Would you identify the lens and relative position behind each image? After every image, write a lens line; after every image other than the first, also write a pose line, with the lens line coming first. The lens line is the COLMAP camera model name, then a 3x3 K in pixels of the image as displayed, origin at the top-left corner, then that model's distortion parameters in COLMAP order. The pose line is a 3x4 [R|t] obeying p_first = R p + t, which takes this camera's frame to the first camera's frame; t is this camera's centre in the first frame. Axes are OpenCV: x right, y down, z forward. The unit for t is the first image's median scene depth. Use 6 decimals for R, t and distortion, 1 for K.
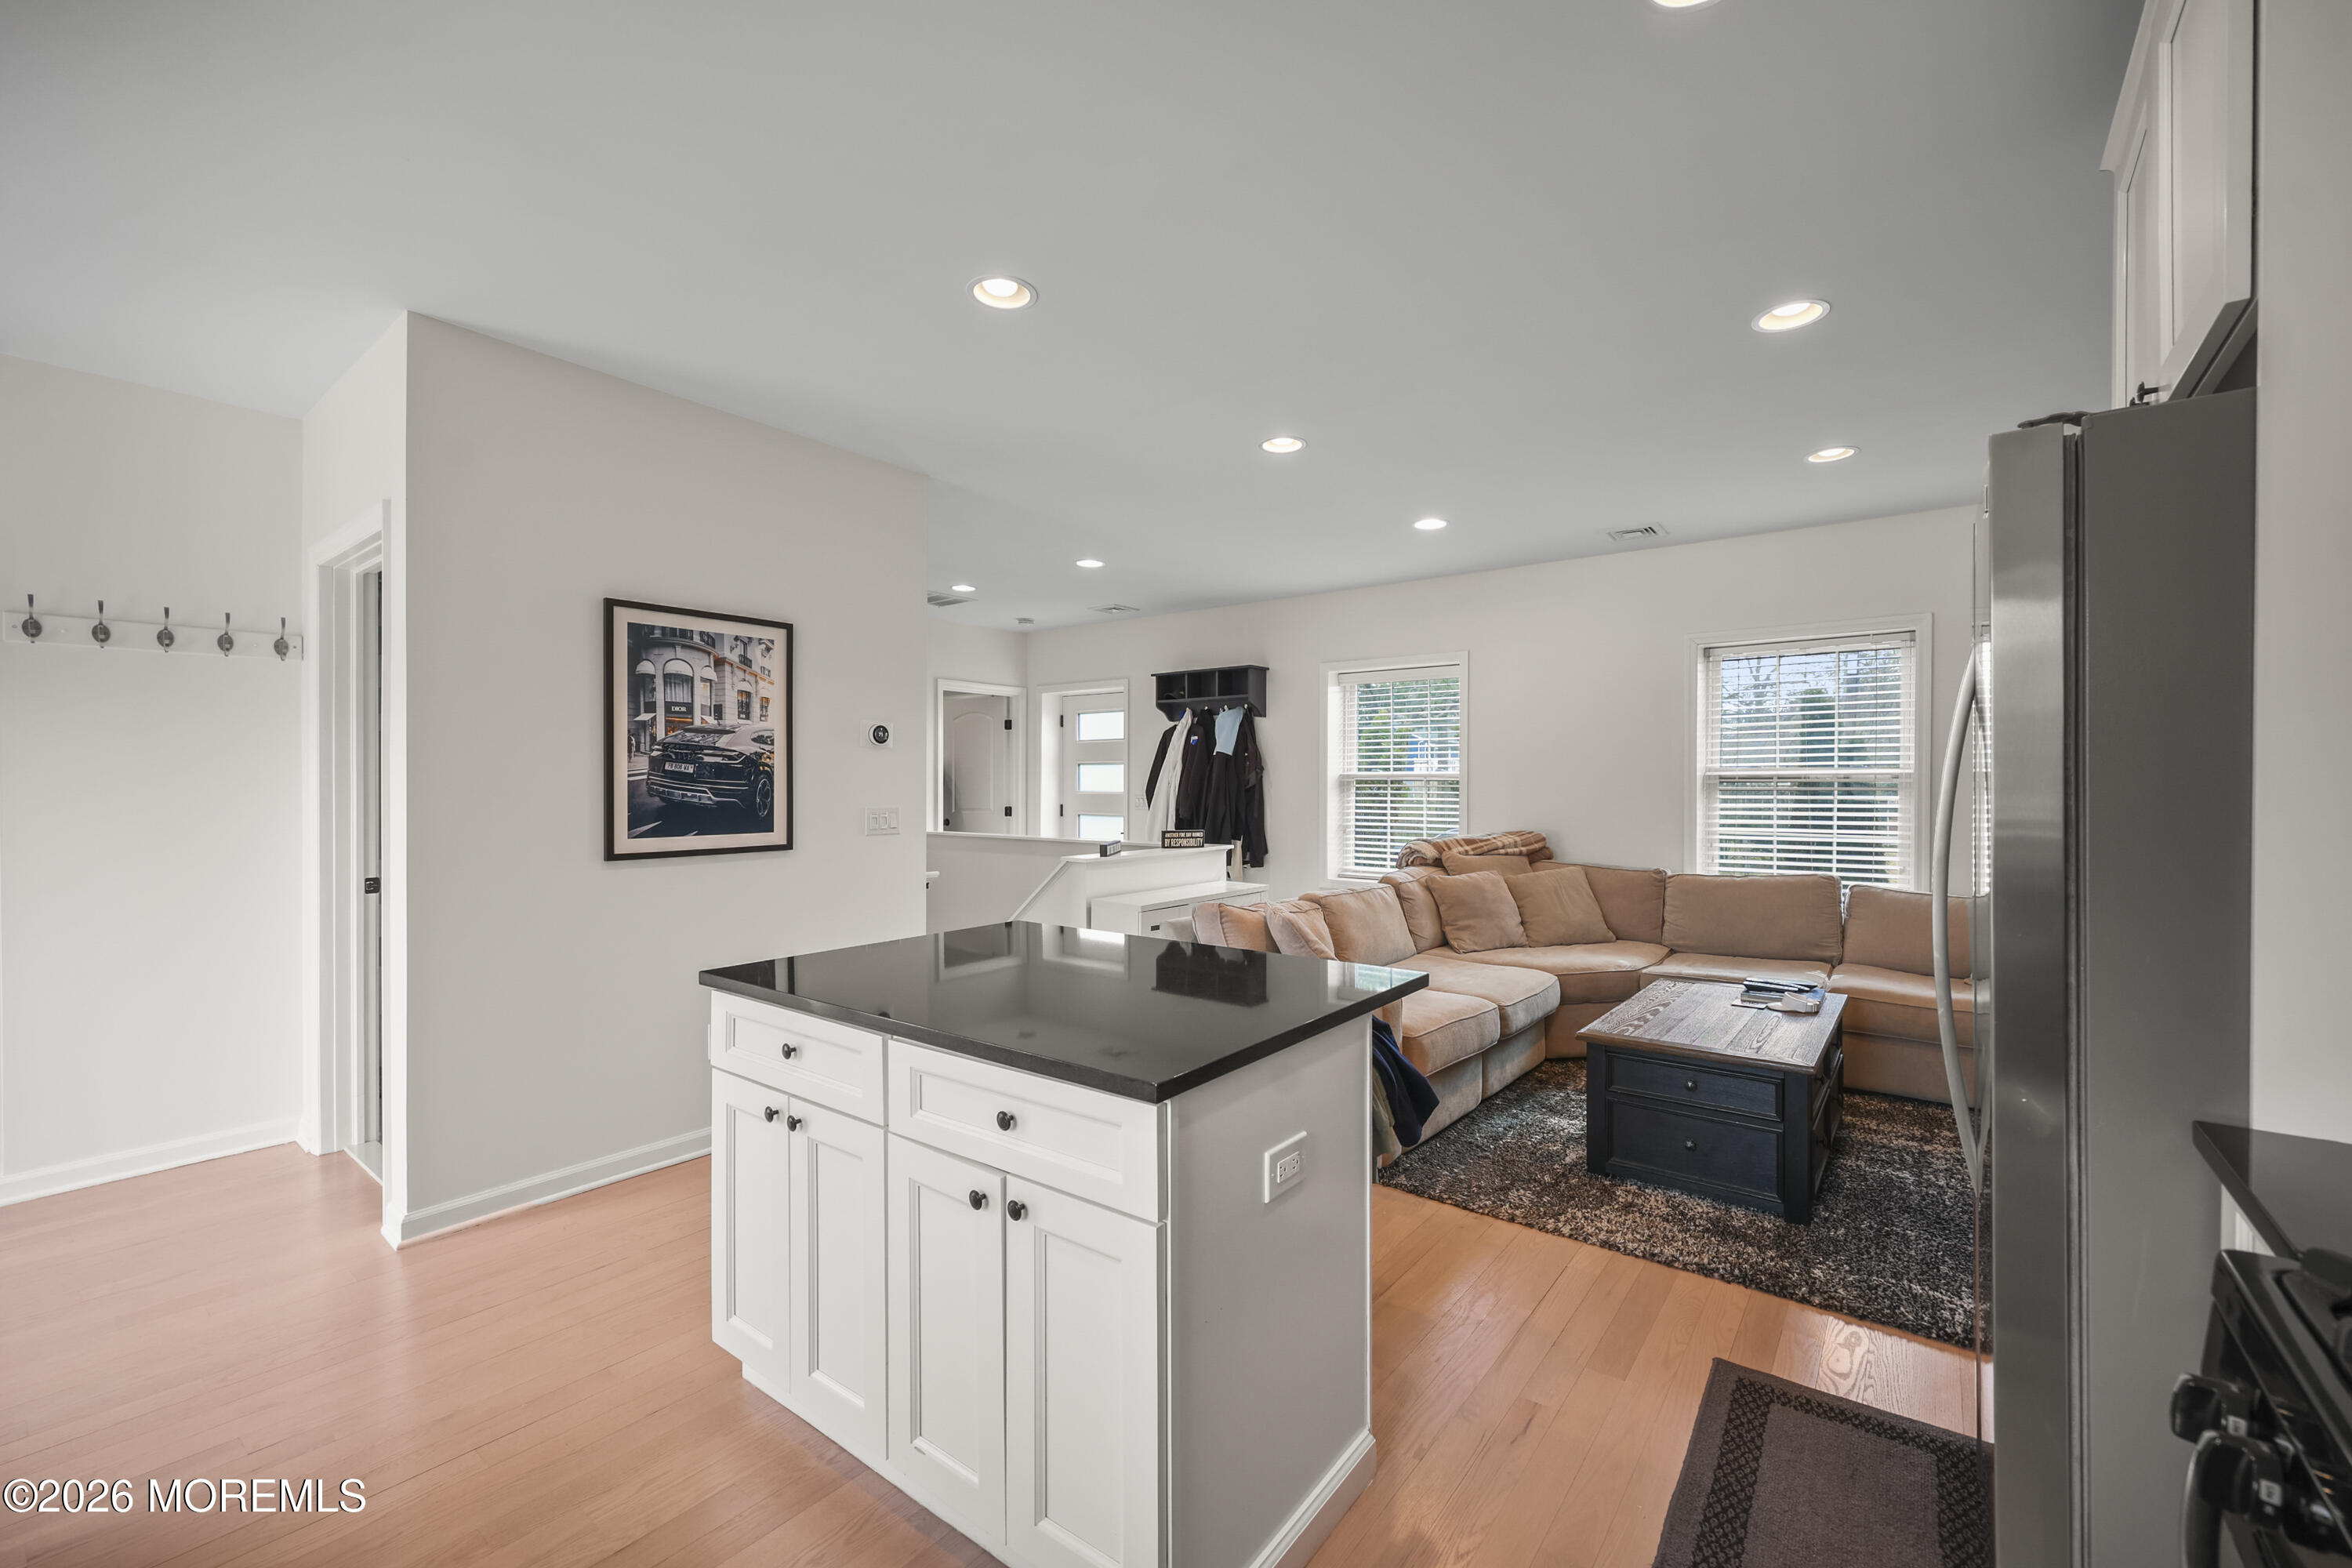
lens RADIAL K [[949.6, 0, 1184.3], [0, 949.6, 776.5], [0, 0, 1]] dist [0.000475, 0.000366]
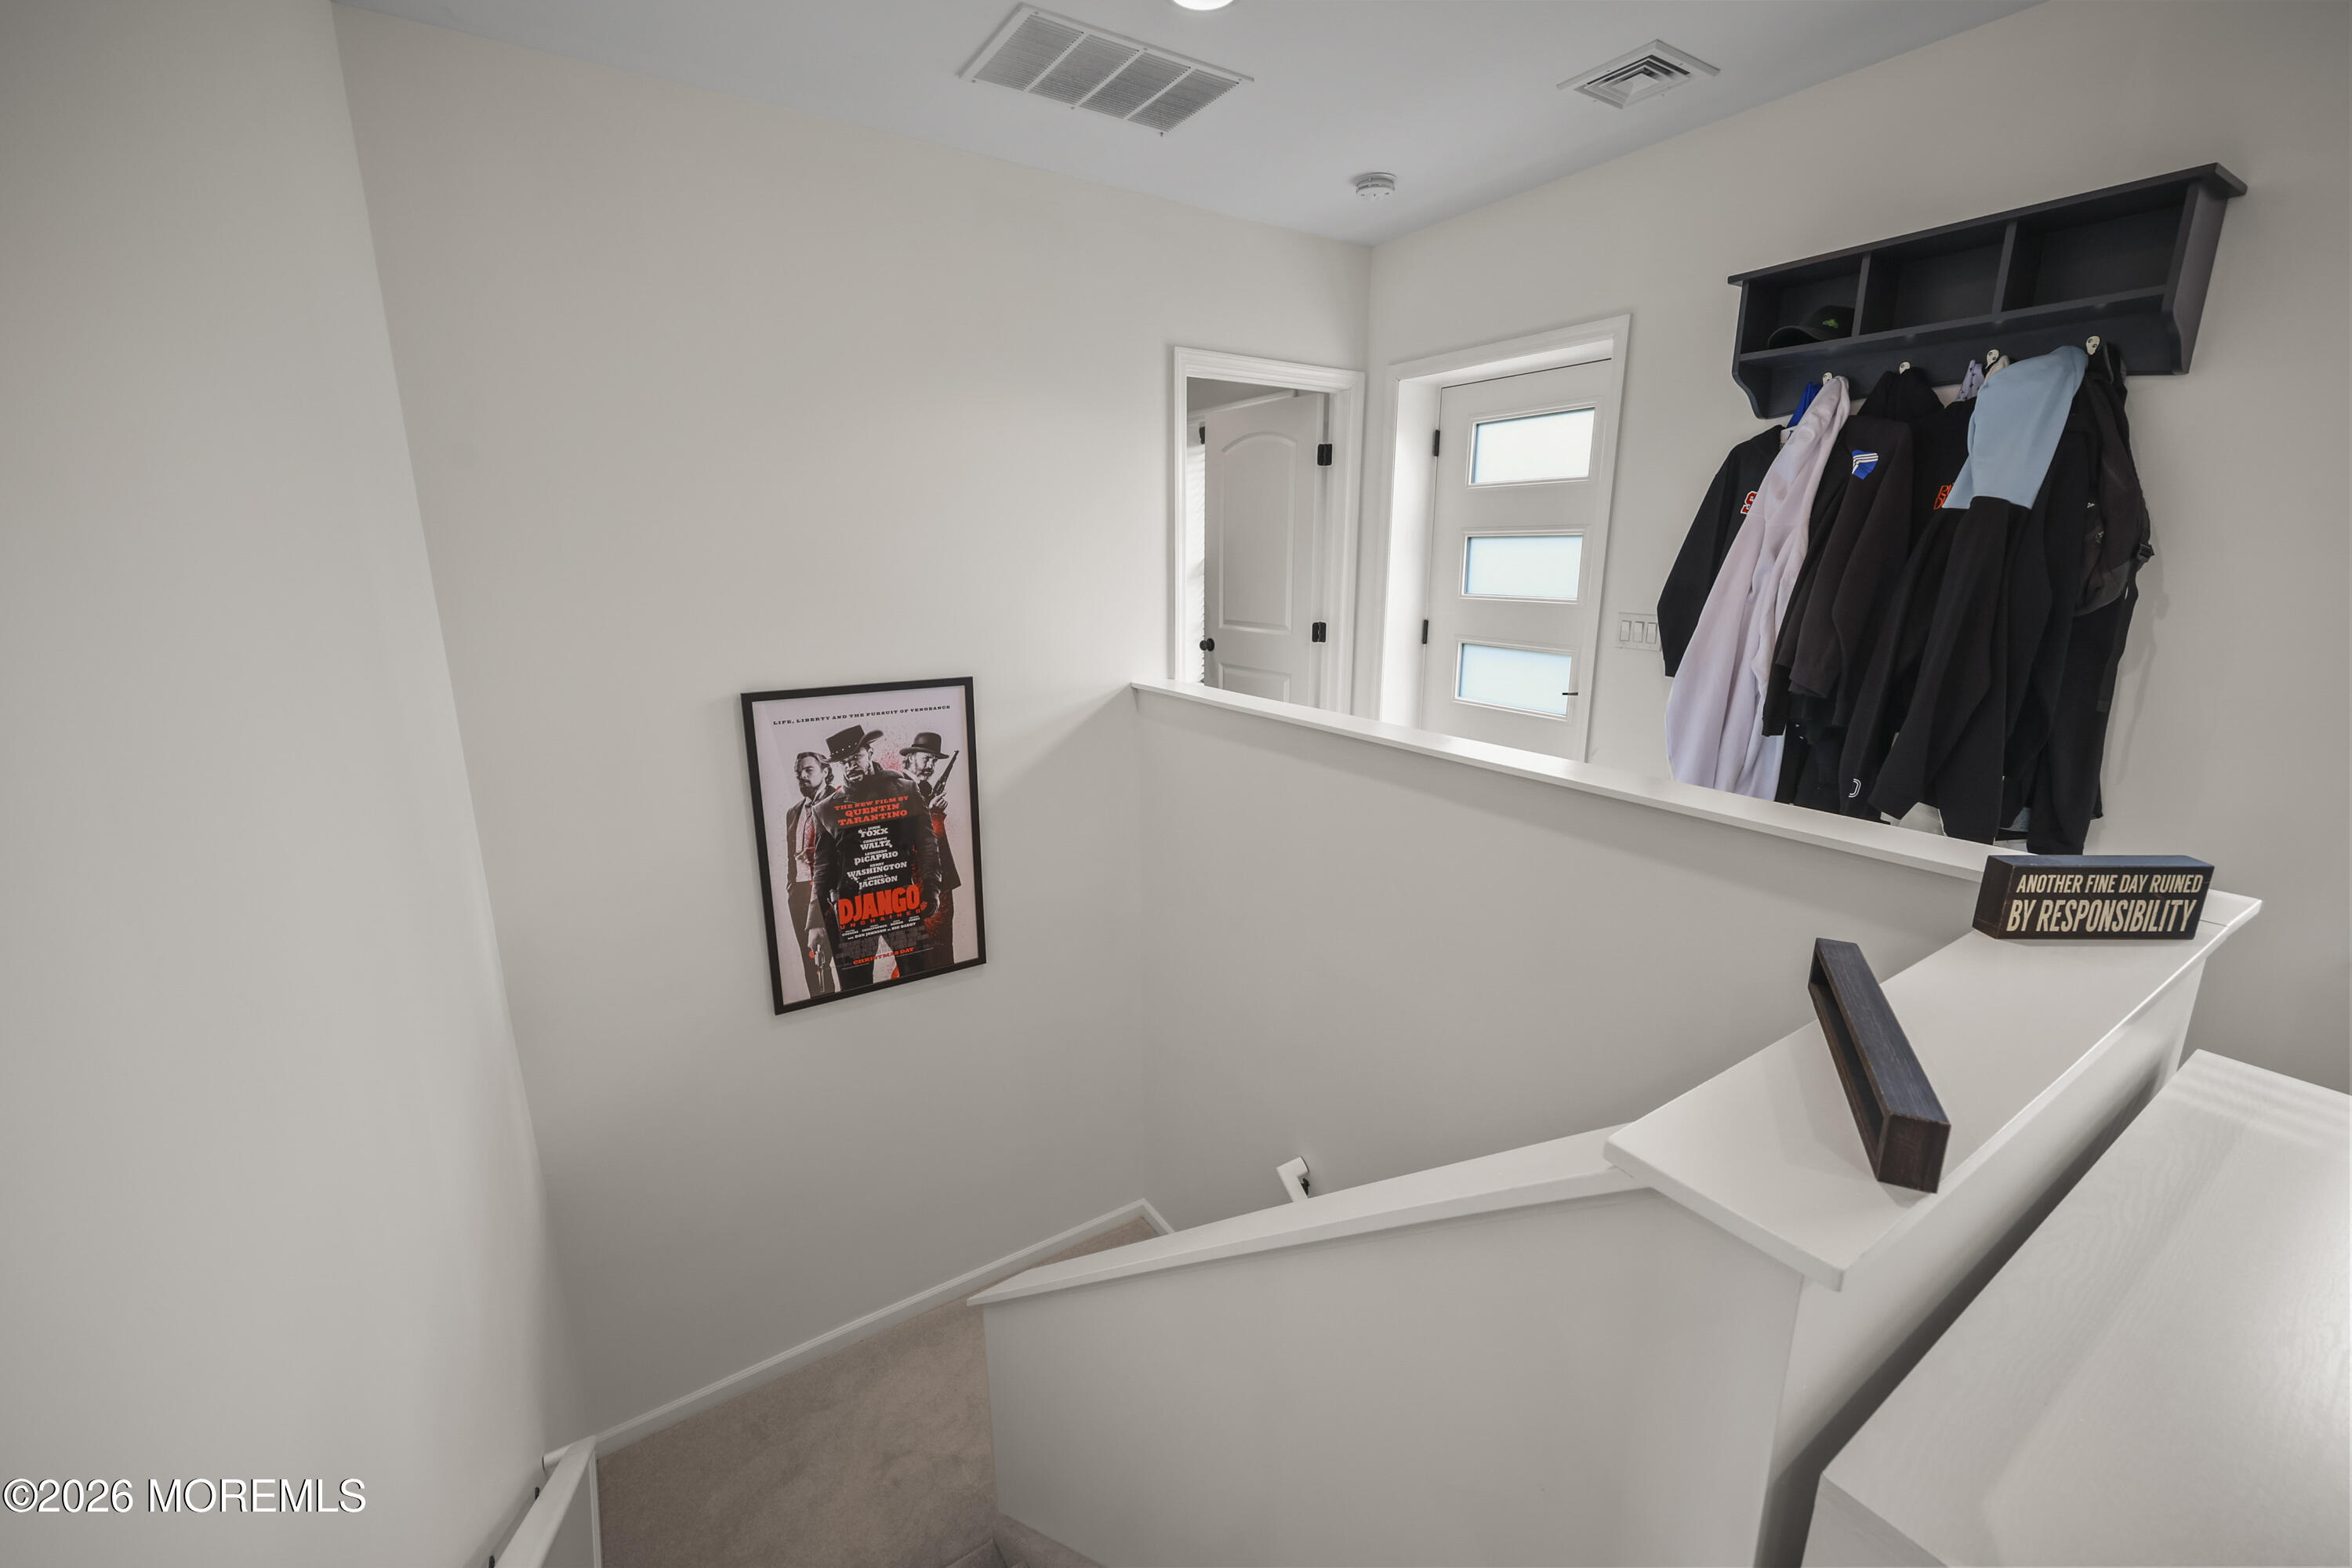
lens RADIAL K [[946.1, 0, 1176.8], [0, 946.1, 780.2], [0, 0, 1]] dist [-0.003632, 0.000149]
pose [[0.945739, 0.073545, -0.316496, -0.152282], [0.005764, 0.970098, 0.242647, -0.017095], [0.324877, -0.231305, 0.917035, 0.819685]]
